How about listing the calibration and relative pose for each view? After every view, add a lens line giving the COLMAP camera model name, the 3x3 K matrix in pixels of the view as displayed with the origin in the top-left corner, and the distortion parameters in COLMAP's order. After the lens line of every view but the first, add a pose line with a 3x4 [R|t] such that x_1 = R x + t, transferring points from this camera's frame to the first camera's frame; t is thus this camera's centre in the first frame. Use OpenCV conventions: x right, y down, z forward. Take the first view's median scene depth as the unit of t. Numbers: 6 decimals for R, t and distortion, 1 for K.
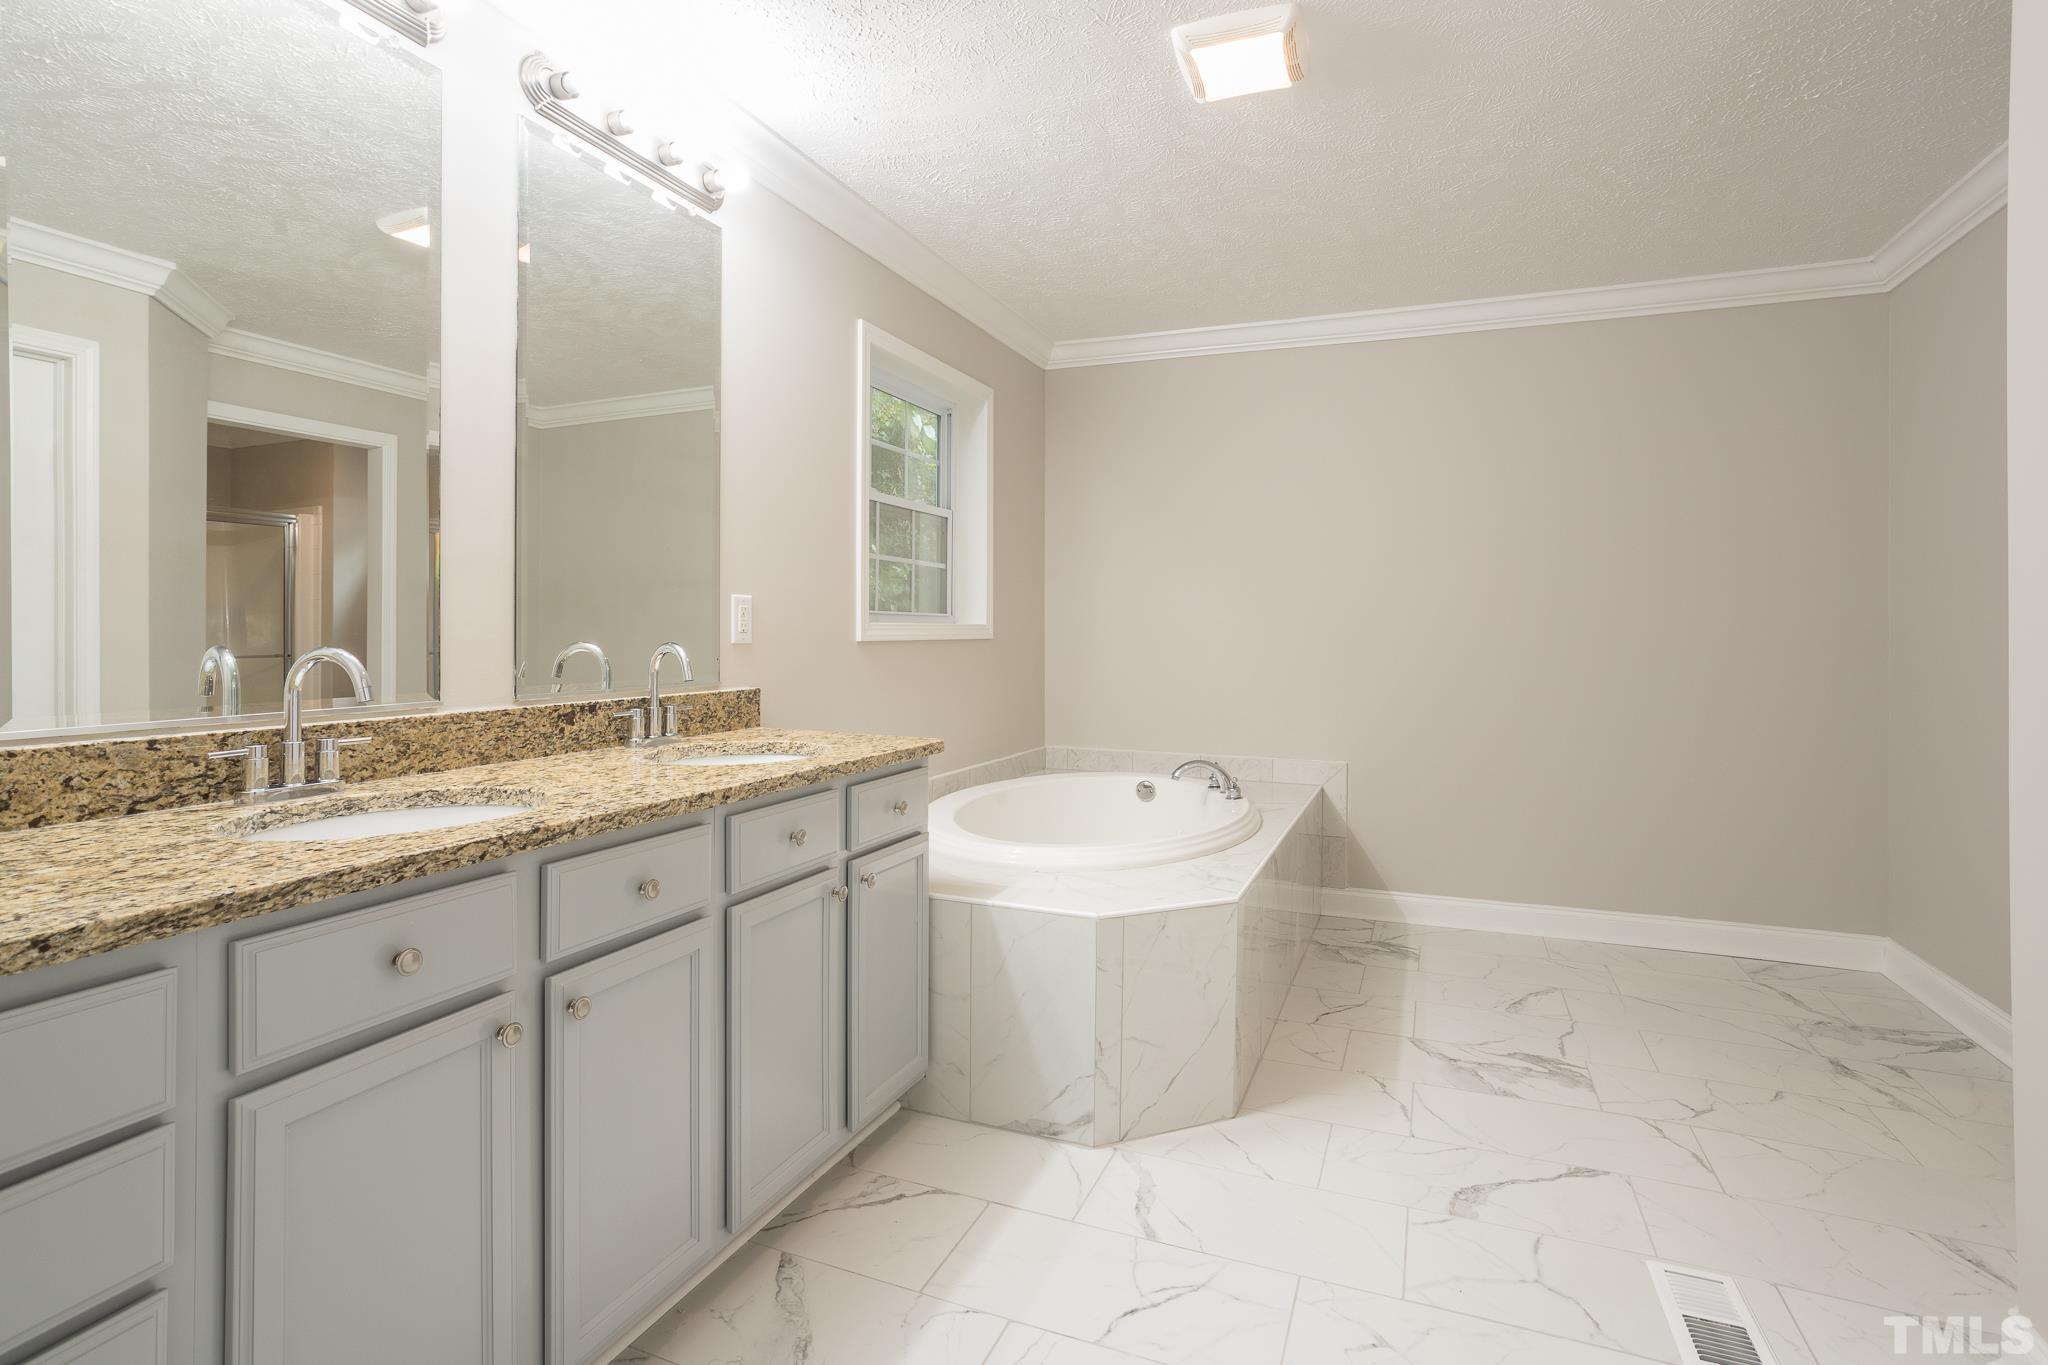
lens RADIAL K [[1024.7, 0, 1030.7], [0, 1024.7, 668.0], [0, 0, 1]] dist [-0.044612, 0.028582]
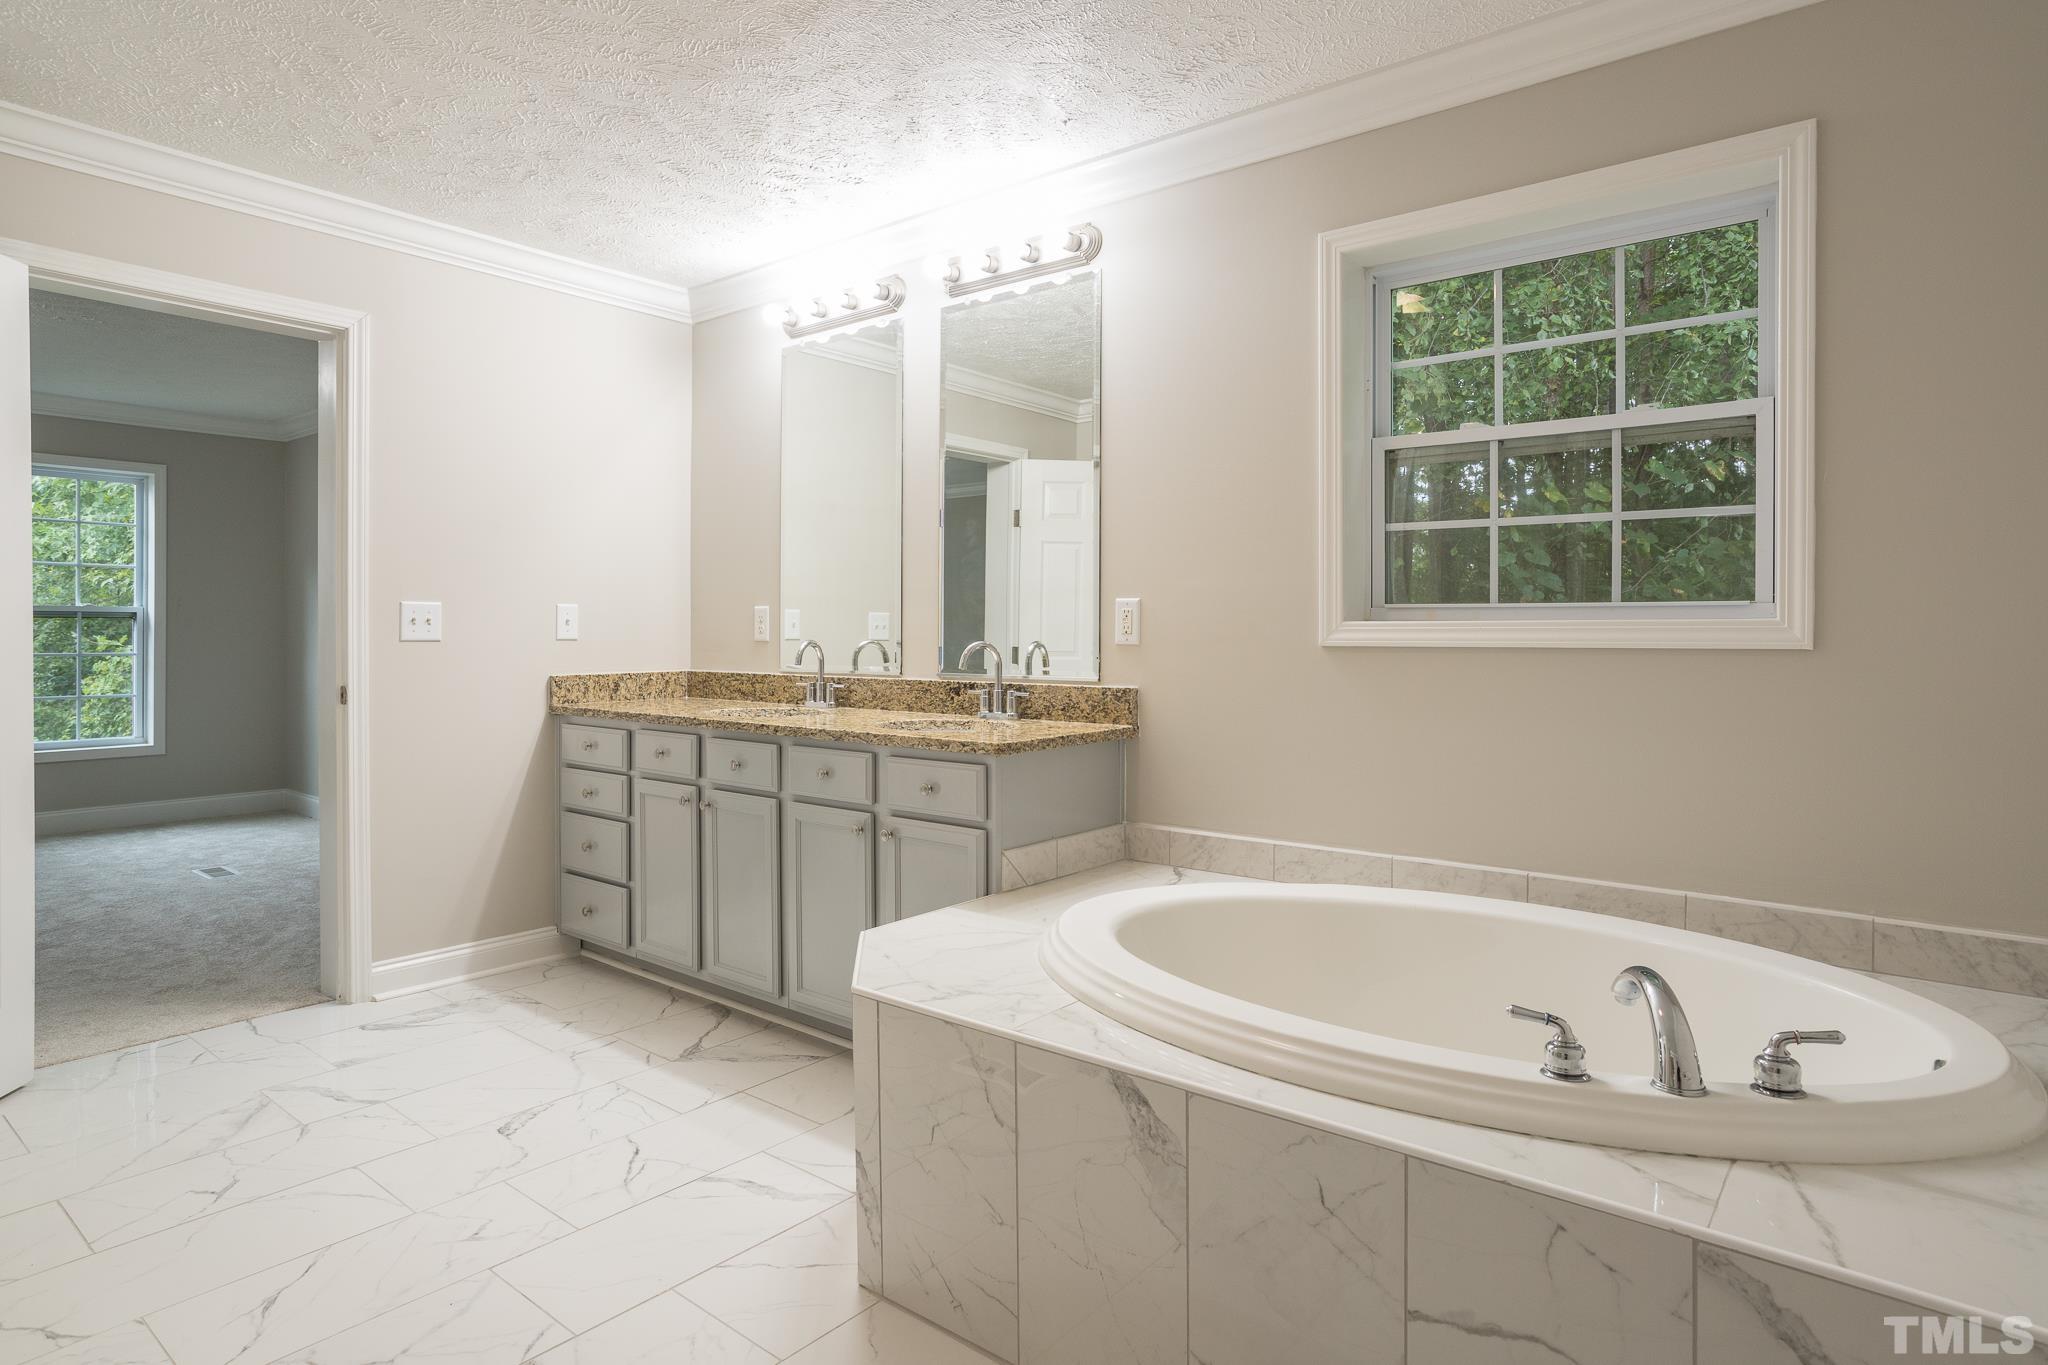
lens RADIAL K [[1124.0, 0, 1024.0], [0, 1124.0, 682.5], [0, 0, 1]] dist [-0.031834, 0.001080]
pose [[-0.303402, 0.035760, -0.952191, 1.003339], [-0.036872, 0.998106, 0.049233, -0.044641], [0.952149, 0.050046, -0.301509, 1.457353]]
